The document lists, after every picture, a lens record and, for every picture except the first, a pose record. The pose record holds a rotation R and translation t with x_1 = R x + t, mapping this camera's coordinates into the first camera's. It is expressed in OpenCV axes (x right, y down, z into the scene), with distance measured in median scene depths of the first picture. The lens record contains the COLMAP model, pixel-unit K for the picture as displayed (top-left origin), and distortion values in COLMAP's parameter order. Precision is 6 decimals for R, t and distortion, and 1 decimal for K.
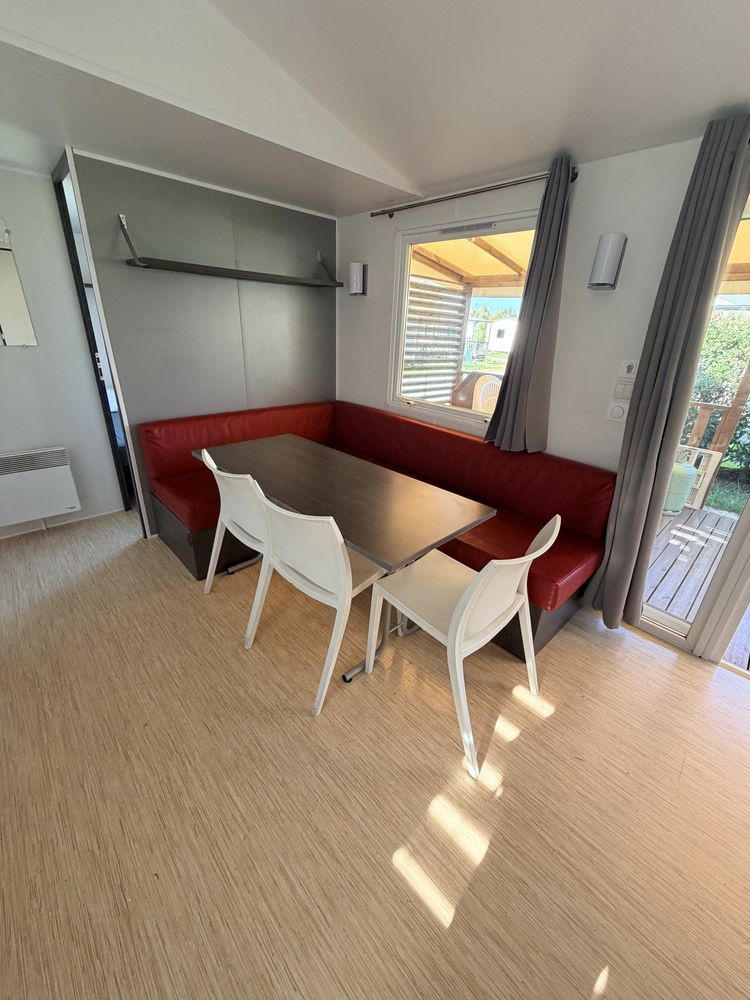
lens RADIAL K [[395.3, 0, 372.6], [0, 395.3, 497.3], [0, 0, 1]] dist [-0.001941, 0.000066]
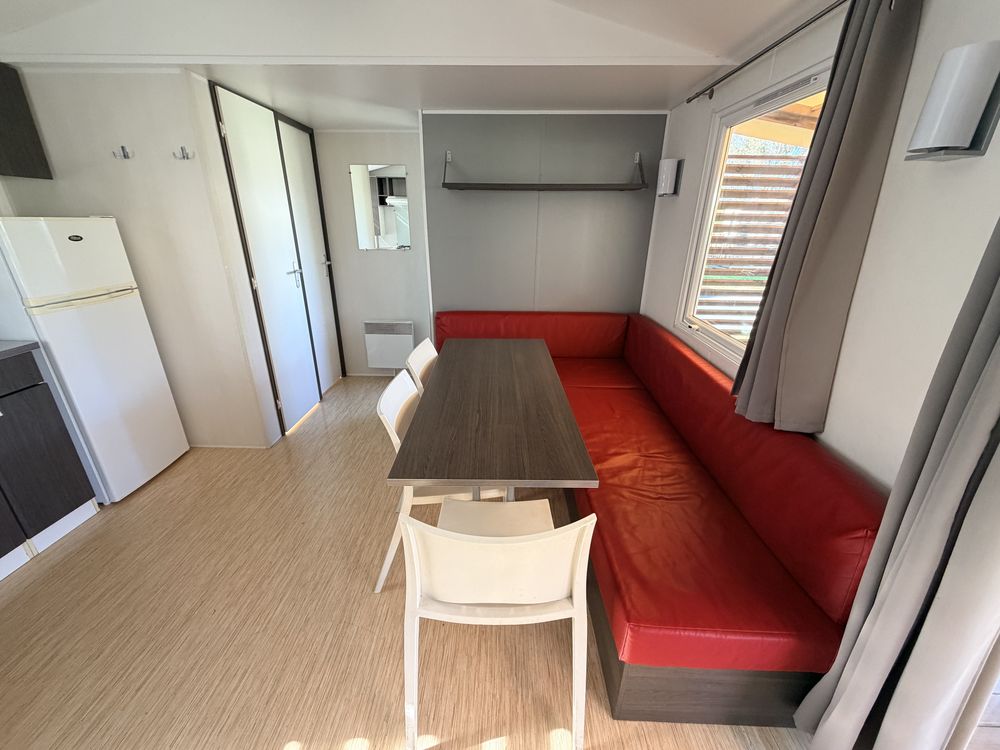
lens RADIAL K [[395.3, 0, 497.1], [0, 395.3, 376.5], [0, 0, 1]] dist [-0.001941, 0.000066]
pose [[0.710410, 0.226332, -0.666402, 0.809805], [-0.261138, 0.964055, 0.049042, -0.182667], [0.653548, 0.139183, 0.743978, 0.402755]]
